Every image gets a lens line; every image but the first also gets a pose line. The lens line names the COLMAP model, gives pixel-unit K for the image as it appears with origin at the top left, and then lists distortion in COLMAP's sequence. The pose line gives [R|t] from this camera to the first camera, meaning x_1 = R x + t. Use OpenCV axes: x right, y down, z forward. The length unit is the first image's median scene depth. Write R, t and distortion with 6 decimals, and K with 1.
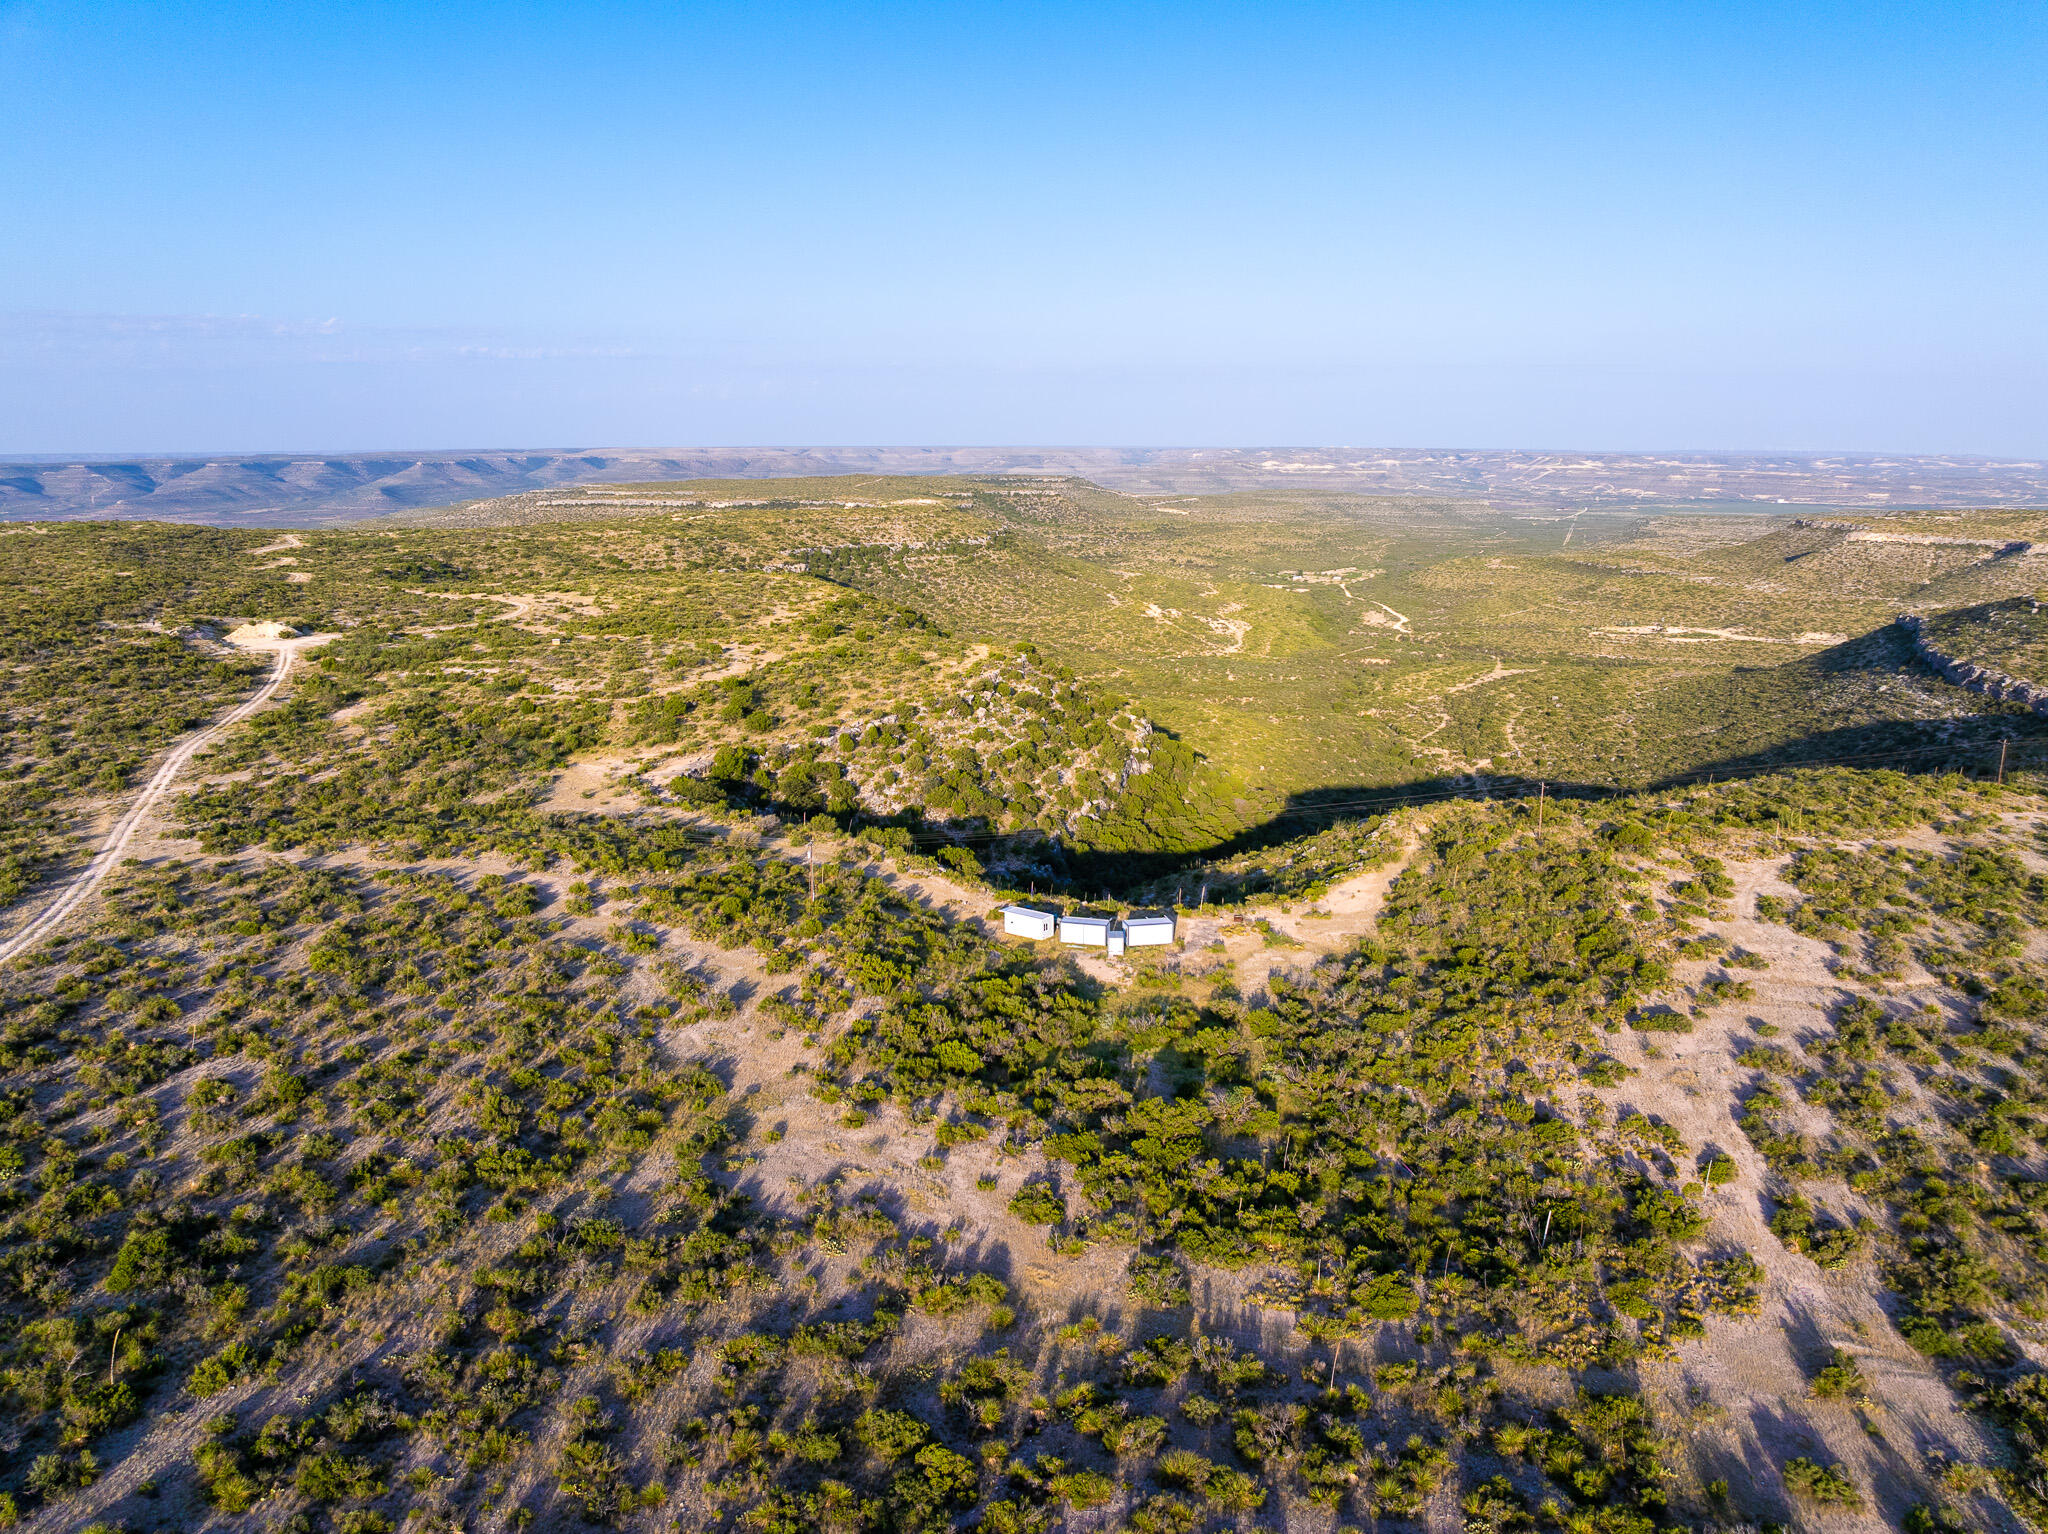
lens RADIAL K [[1457.3, 0, 1021.8], [0, 1457.3, 767.7], [0, 0, 1]] dist [-0.049625, 0.024857]
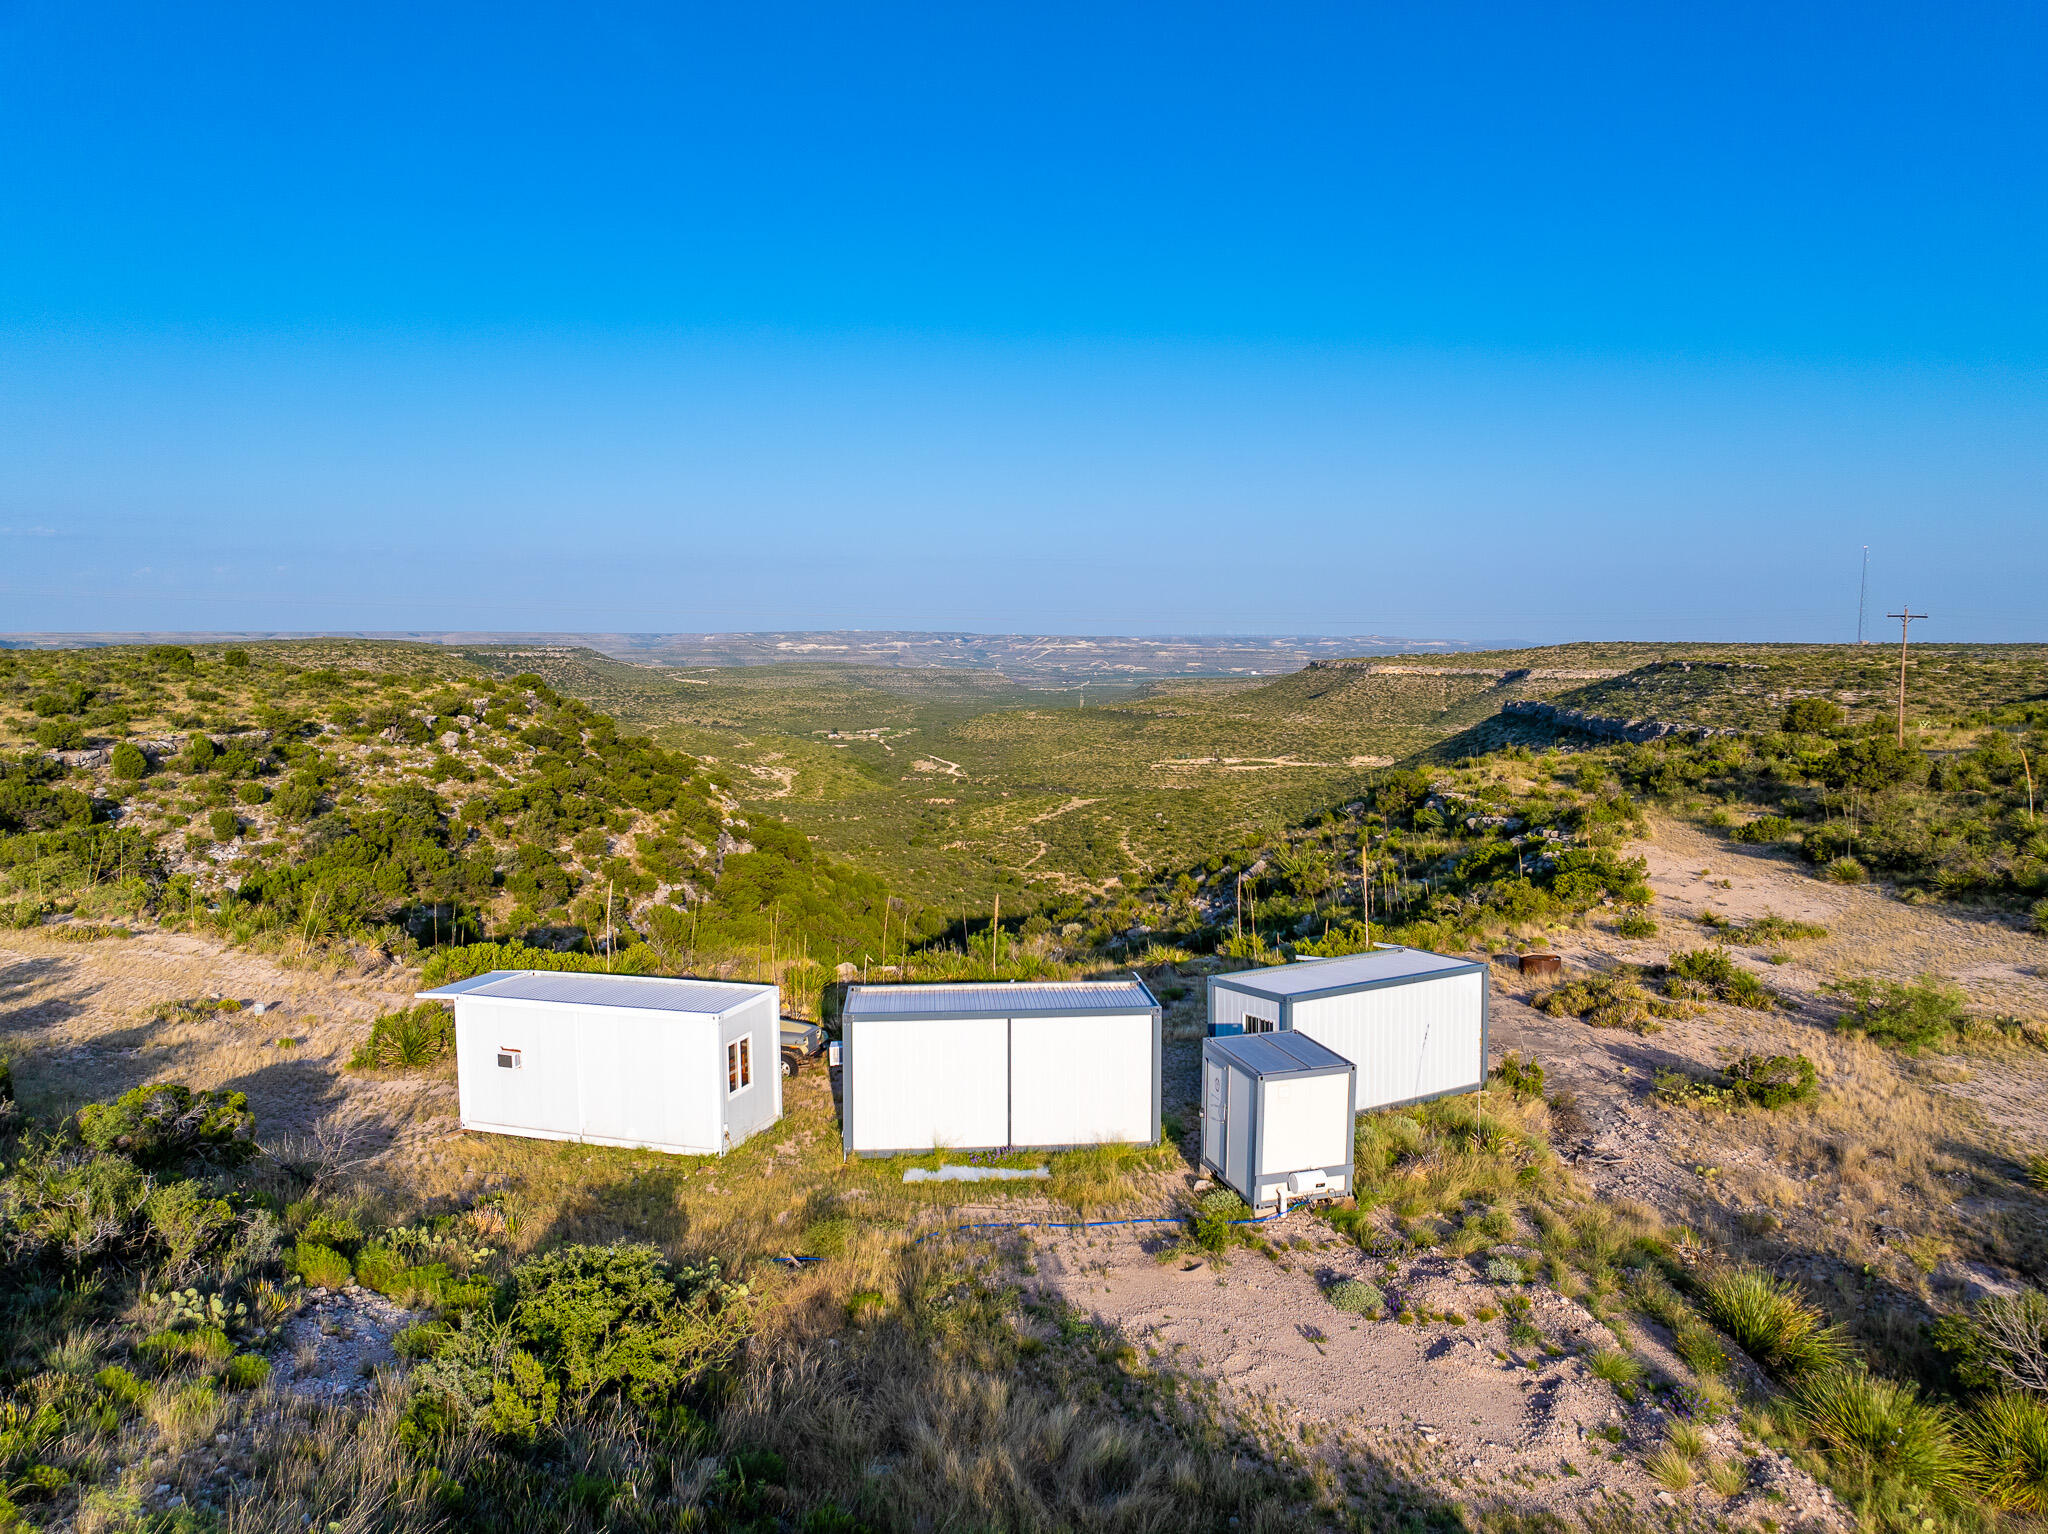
lens RADIAL K [[1457.3, 0, 1038.7], [0, 1457.3, 771.8], [0, 0, 1]] dist [-0.049625, 0.024857]
pose [[0.942382, -0.030971, 0.333103, -0.000376], [0.072258, 0.991046, -0.112281, 0.013793], [-0.326643, 0.129881, 0.936181, 0.118247]]
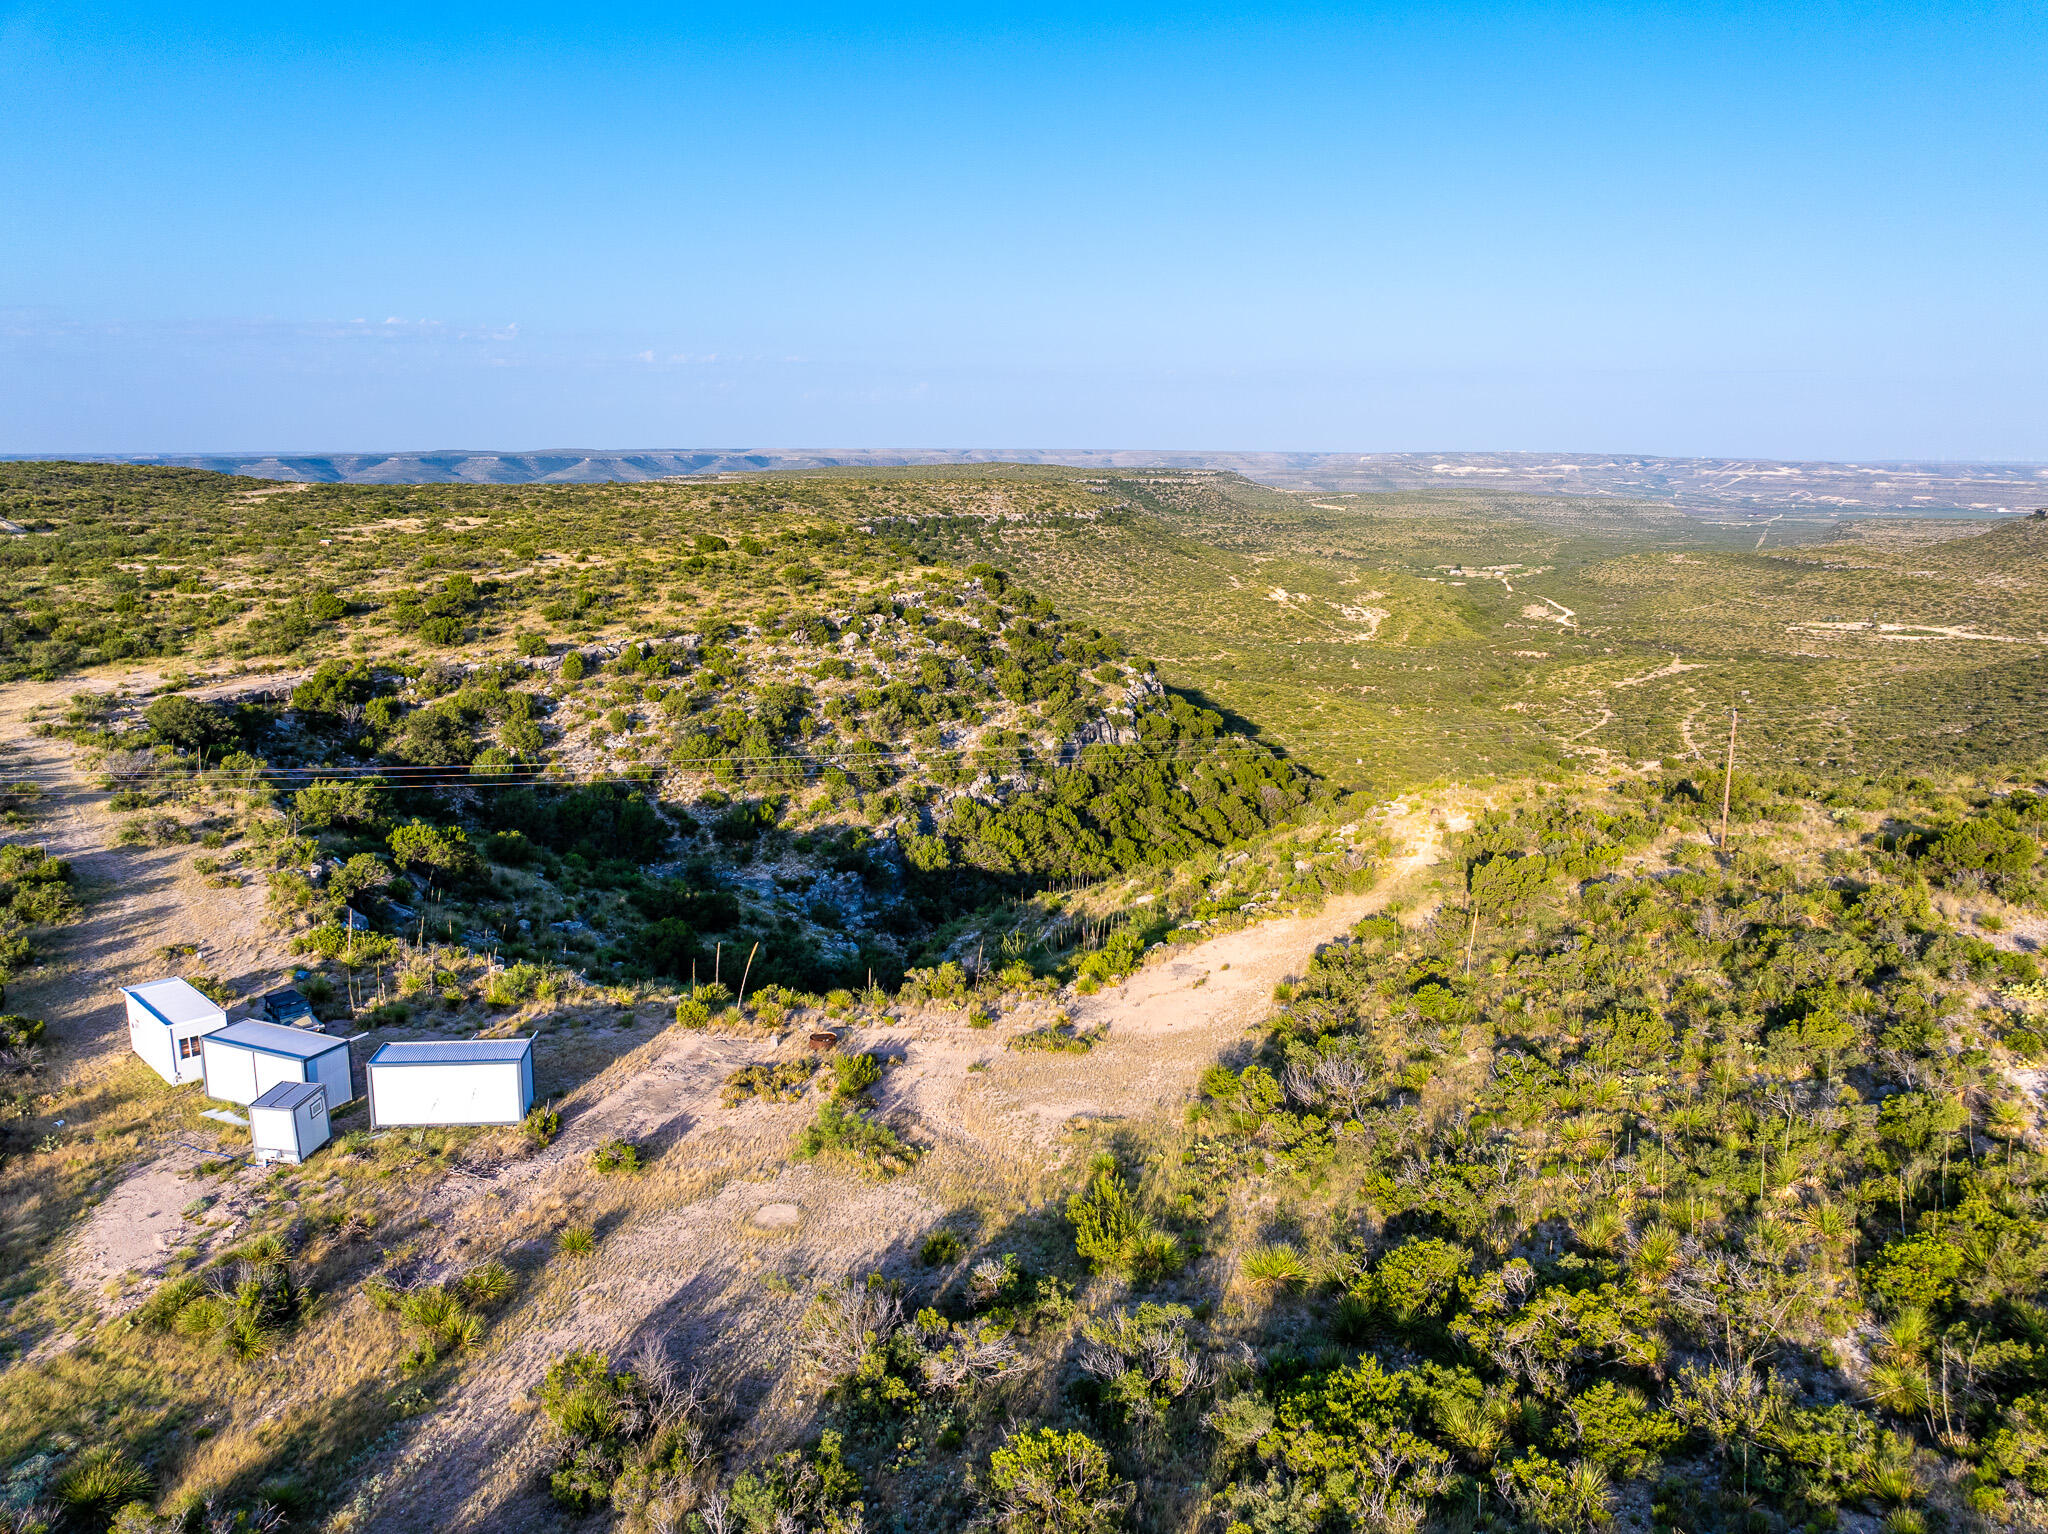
lens RADIAL K [[1457.3, 0, 1025.2], [0, 1457.3, 768.2], [0, 0, 1]] dist [-0.049625, 0.024857]
pose [[0.993860, 0.028550, -0.106898, 0.034363], [-0.028967, 0.999578, -0.002342, 0.005475], [0.106786, 0.005424, 0.994267, 0.096471]]
